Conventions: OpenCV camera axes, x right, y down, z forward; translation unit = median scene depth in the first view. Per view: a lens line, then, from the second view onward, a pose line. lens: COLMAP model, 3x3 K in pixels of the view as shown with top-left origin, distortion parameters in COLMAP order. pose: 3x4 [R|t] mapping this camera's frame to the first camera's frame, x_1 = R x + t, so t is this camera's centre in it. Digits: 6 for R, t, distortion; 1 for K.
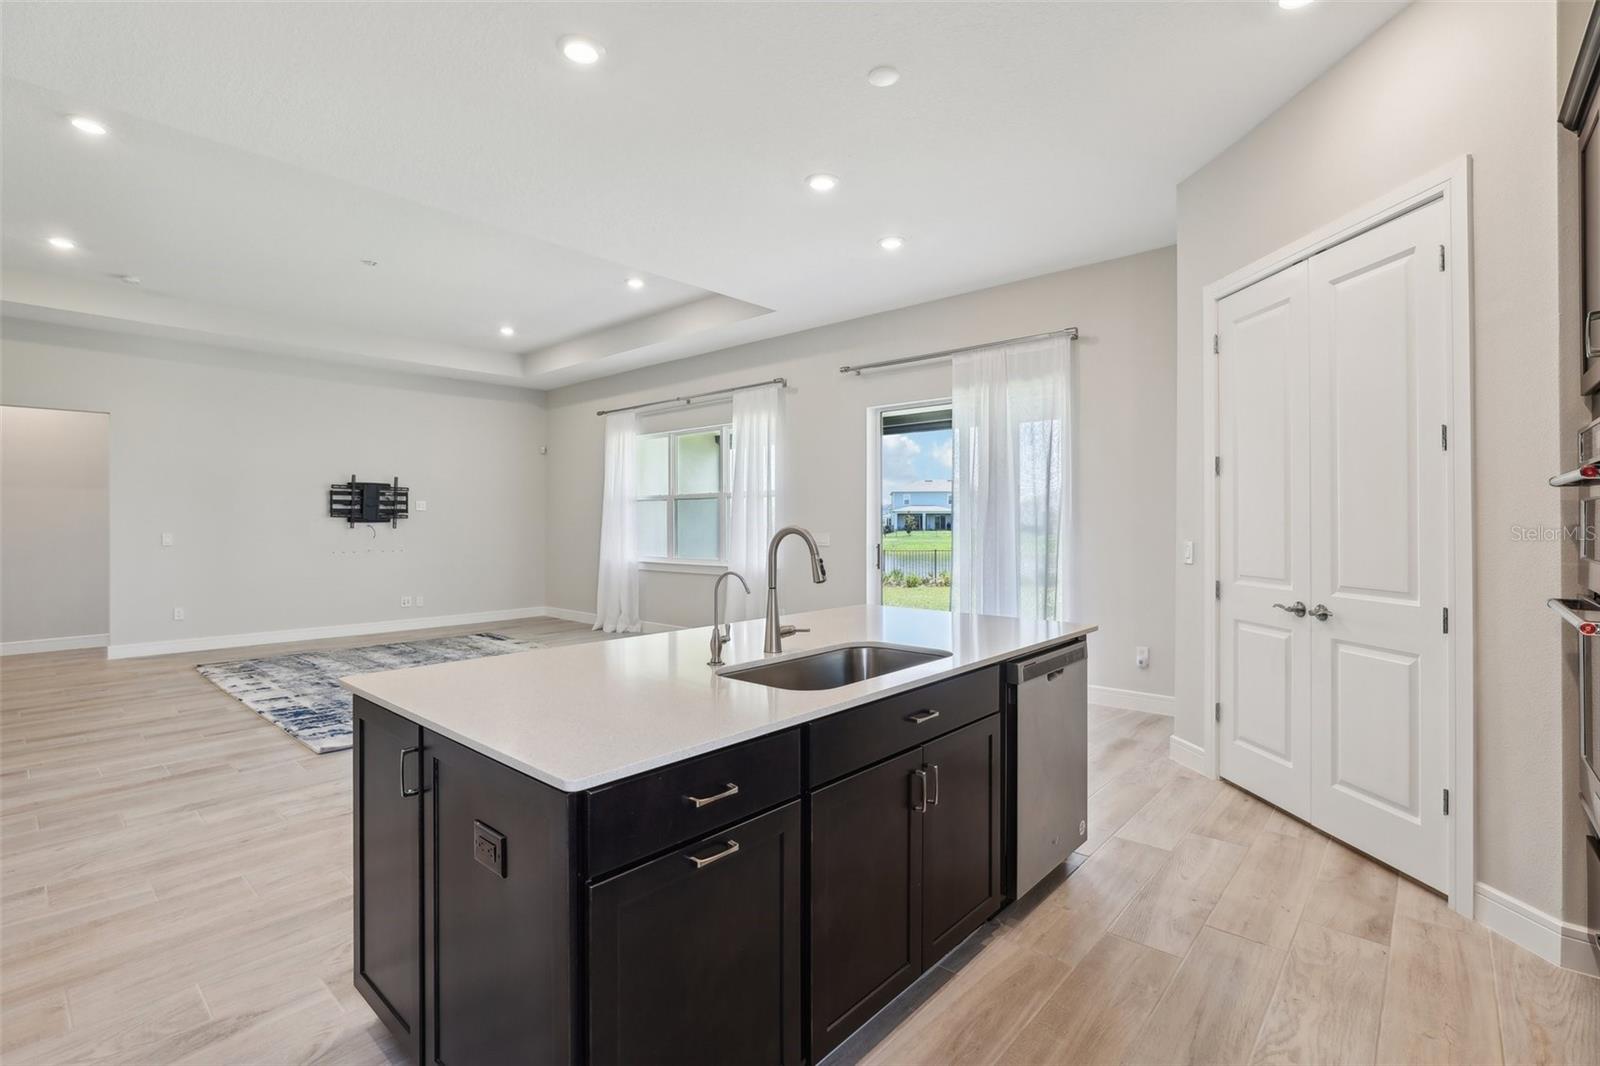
lens RADIAL K [[732.5, 0, 769.9], [0, 732.5, 516.8], [0, 0, 1]] dist [-0.018145, 0.004747]
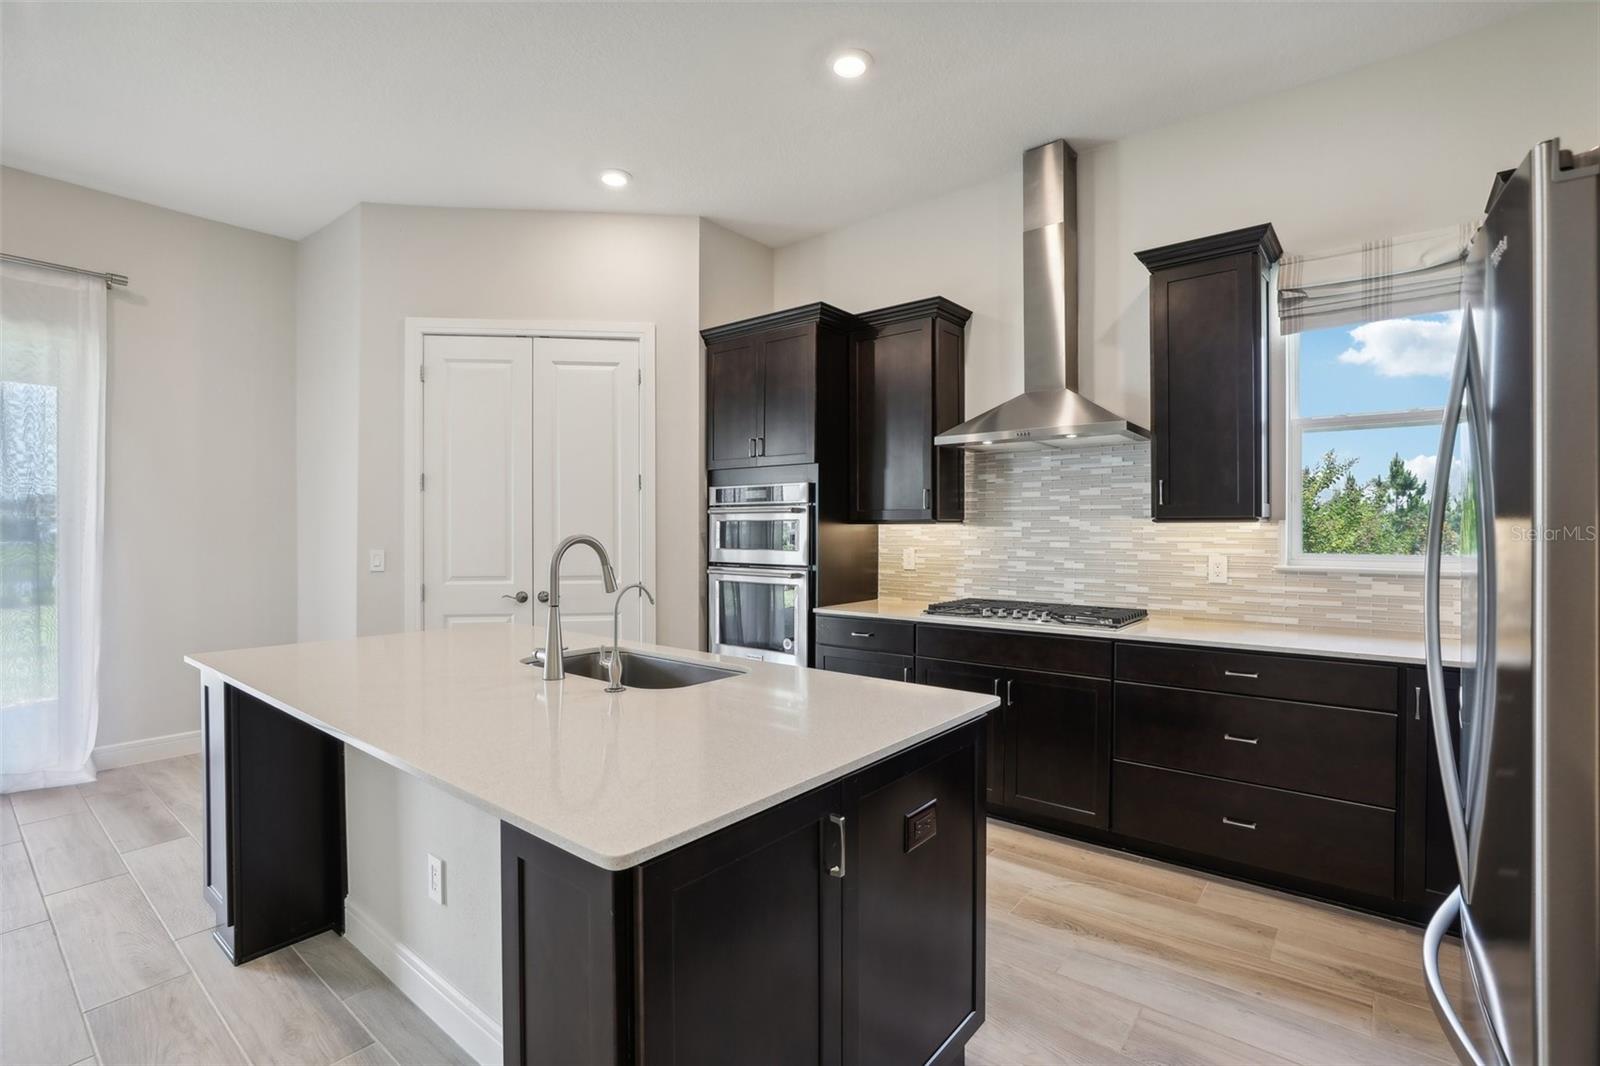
lens RADIAL K [[732.5, 0, 804.1], [0, 732.5, 531.7], [0, 0, 1]] dist [-0.018145, 0.004747]
pose [[-0.069448, -0.000964, 0.997585, -0.568305], [-0.006208, 0.999981, 0.000534, 0.003340], [-0.997566, -0.006156, -0.069453, 0.509146]]
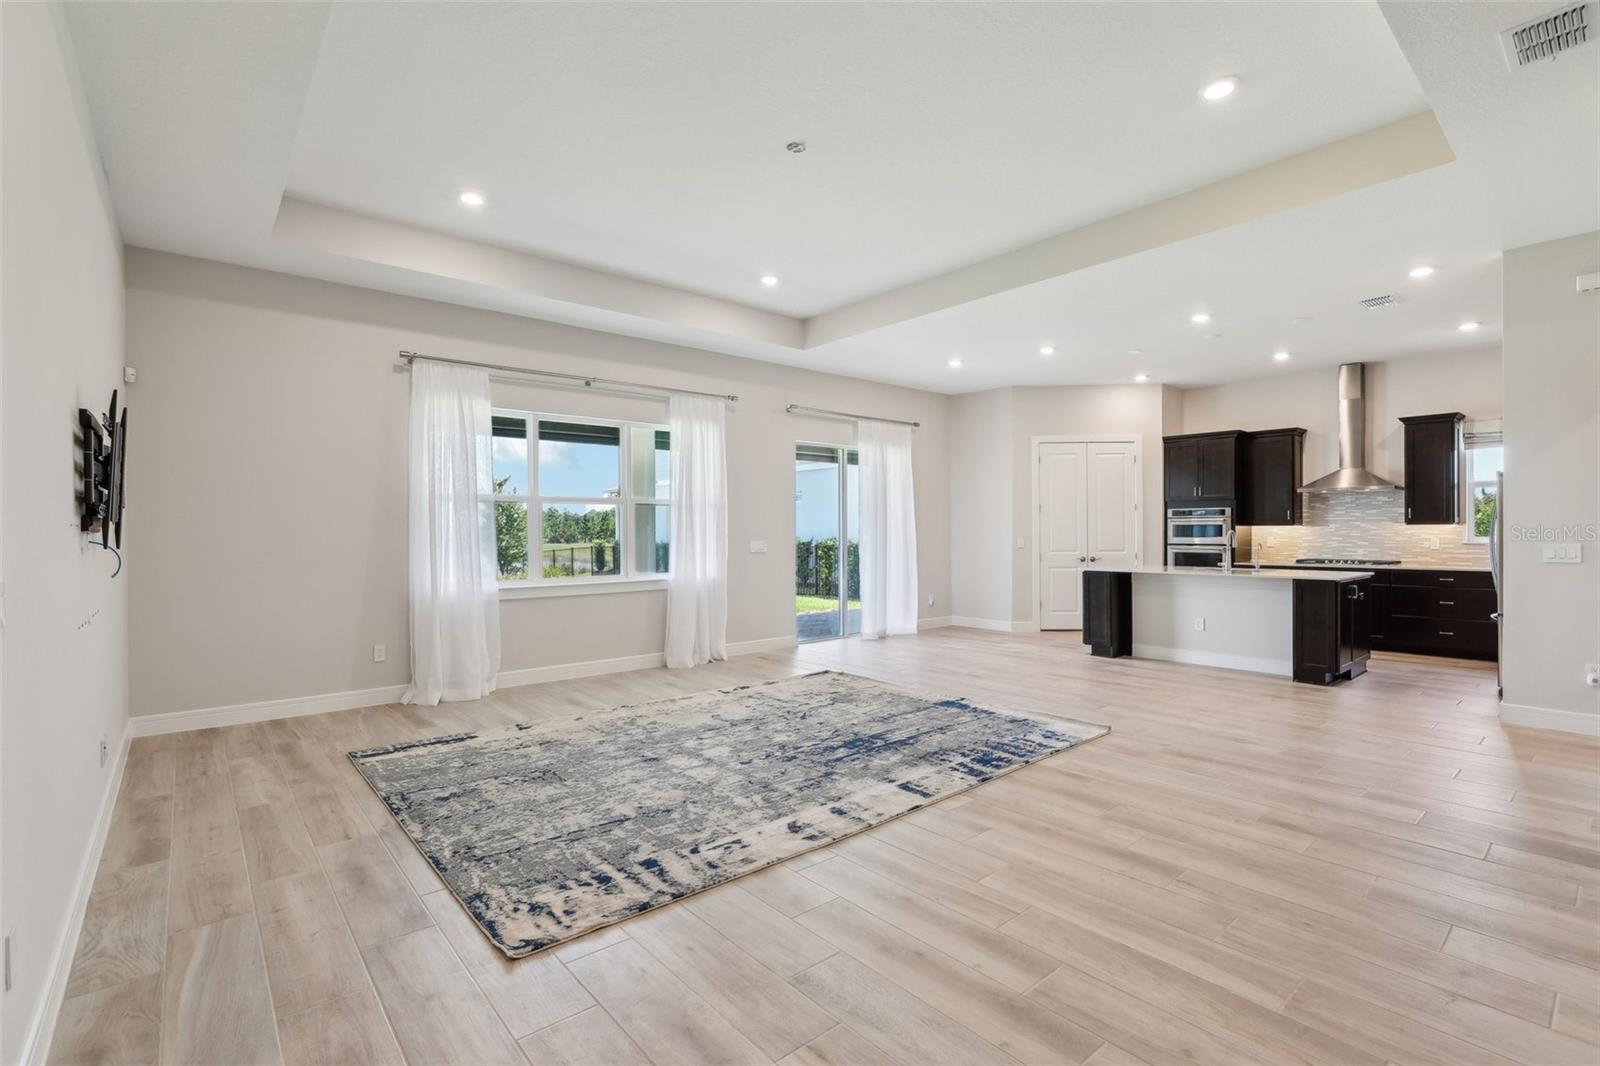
lens RADIAL K [[732.5, 0, 798.8], [0, 732.5, 537.0], [0, 0, 1]] dist [-0.018145, 0.004747]
pose [[0.108406, -0.009040, 0.994066, -2.104157], [-0.001041, 0.999957, 0.009208, 0.008788], [-0.994106, -0.002033, 0.108392, 1.619919]]
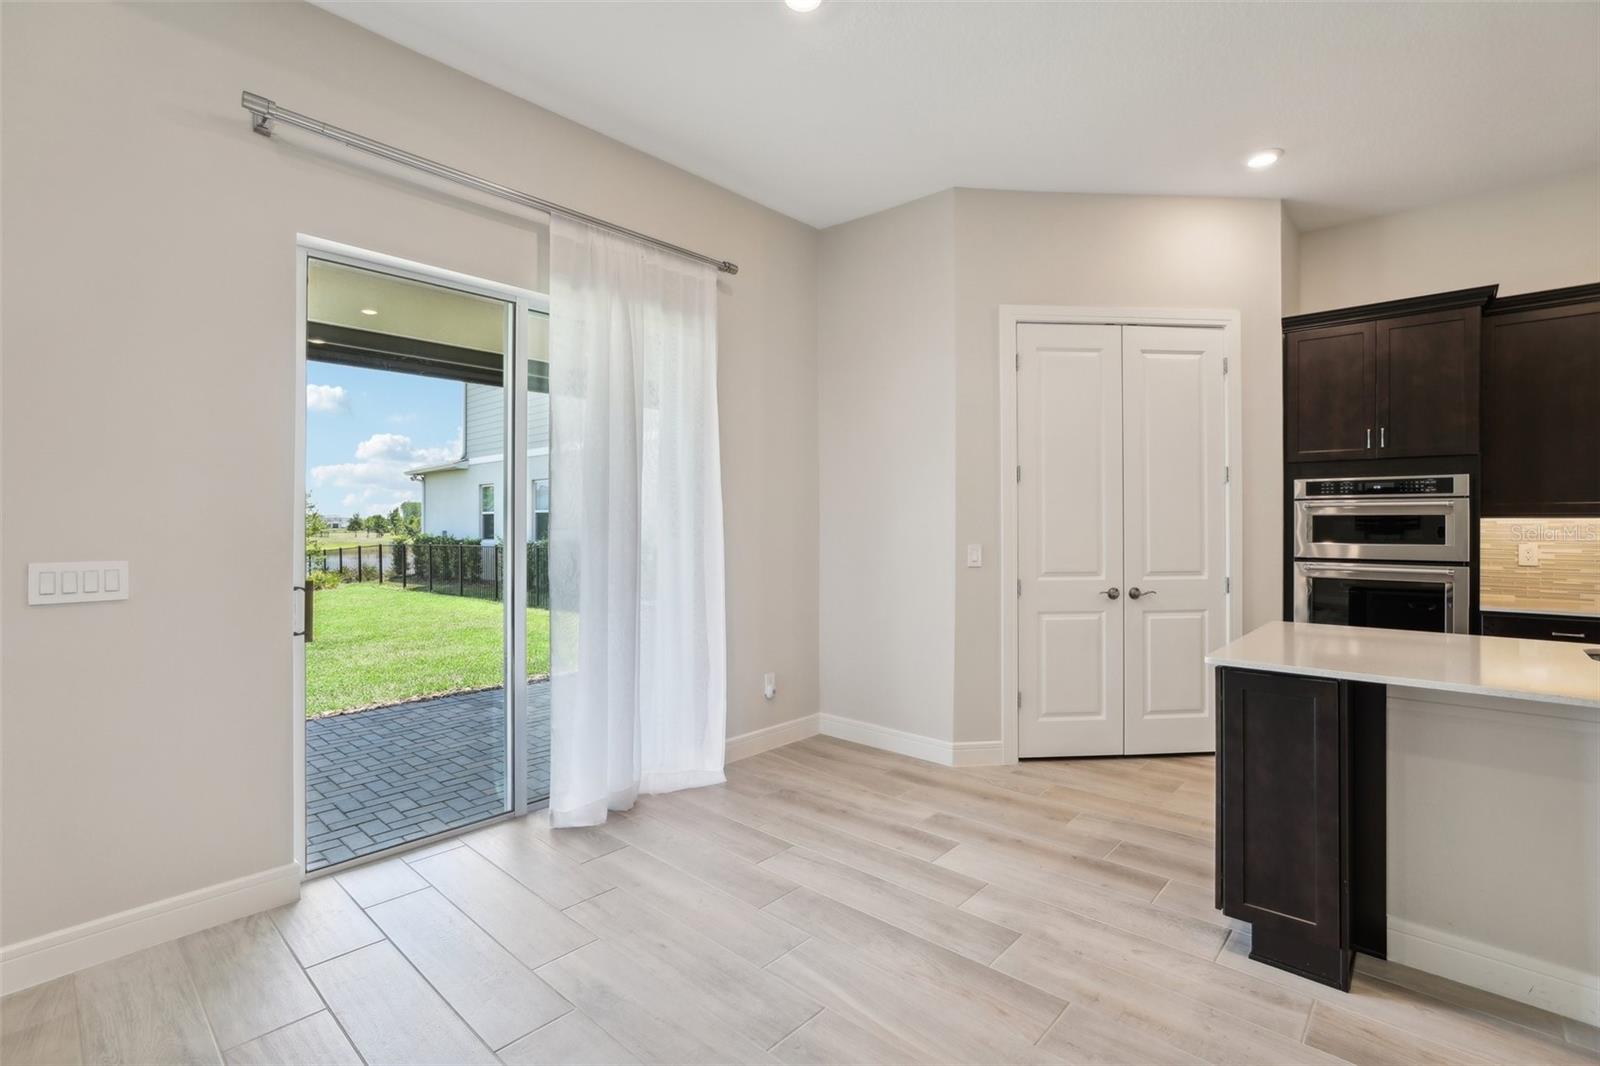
lens RADIAL K [[732.5, 0, 802.2], [0, 732.5, 522.0], [0, 0, 1]] dist [-0.018145, 0.004747]
pose [[-0.020035, 0.004328, 0.999790, -0.489200], [-0.005978, 0.999972, -0.004449, 0.008823], [-0.999781, -0.006066, -0.020008, 1.392565]]
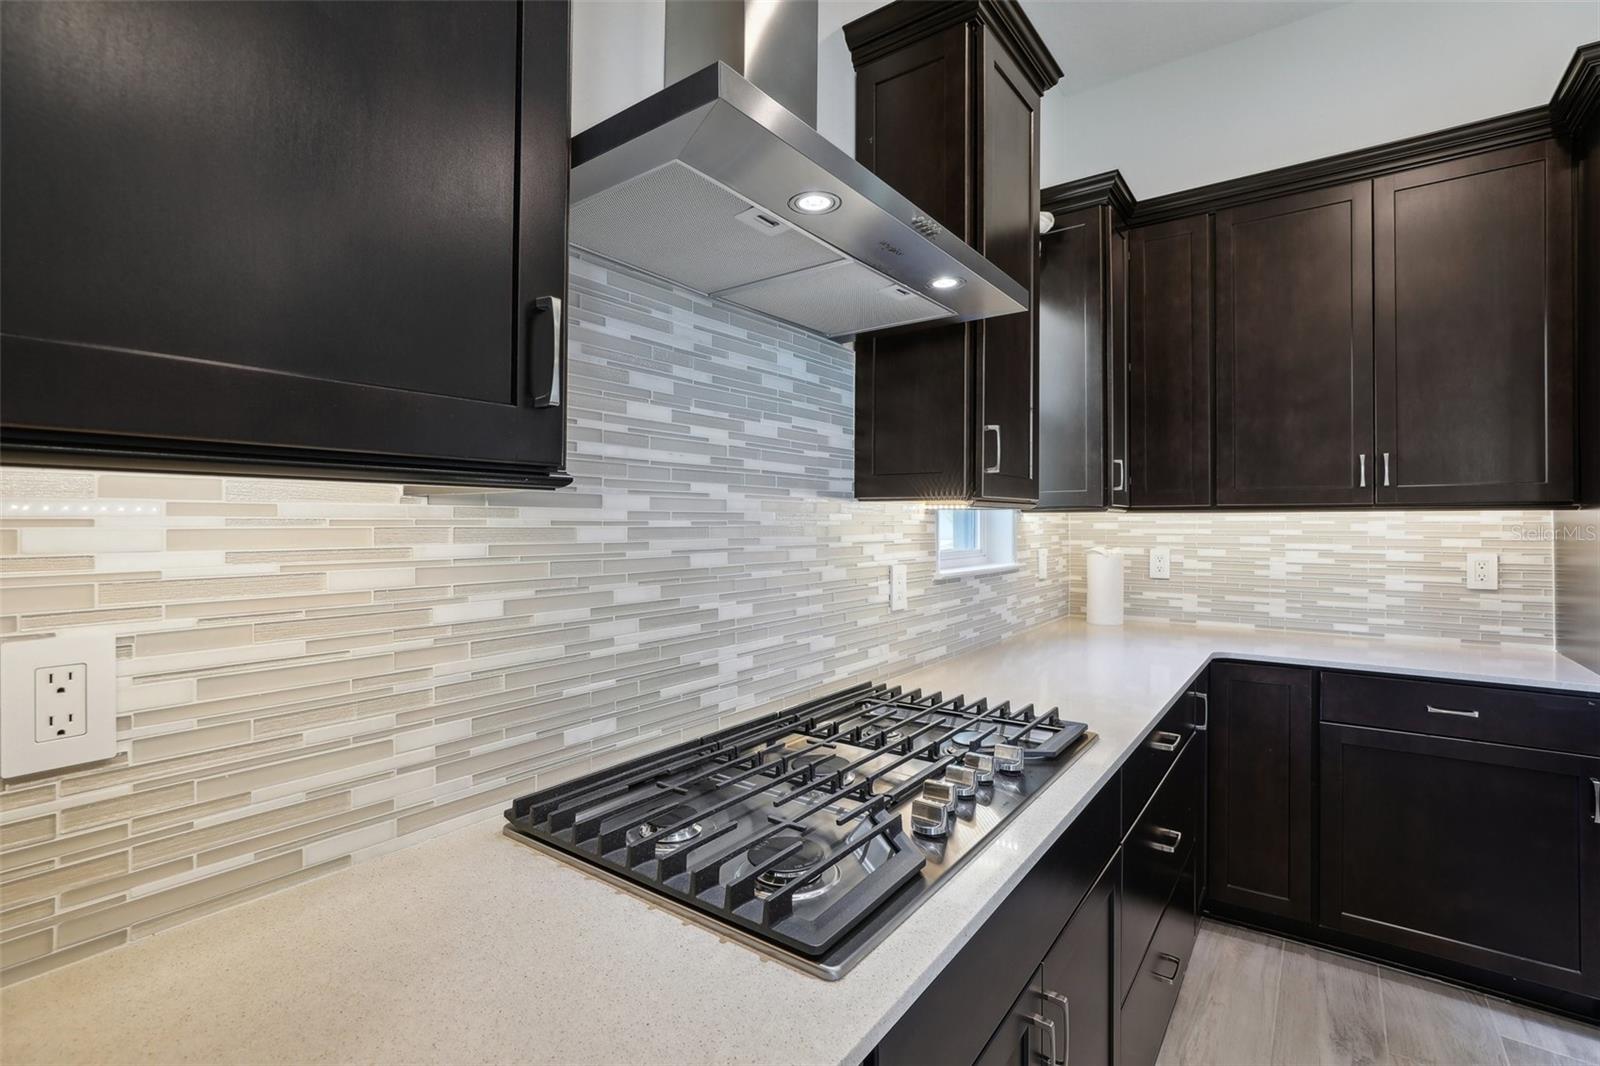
lens RADIAL K [[732.5, 0, 804.0], [0, 732.5, 523.0], [0, 0, 1]] dist [-0.018145, 0.004747]
pose [[-0.992760, -0.002329, -0.120096, 0.429492], [-0.001955, 0.999993, -0.003236, 0.001766], [0.120103, -0.002977, -0.992757, 0.463890]]
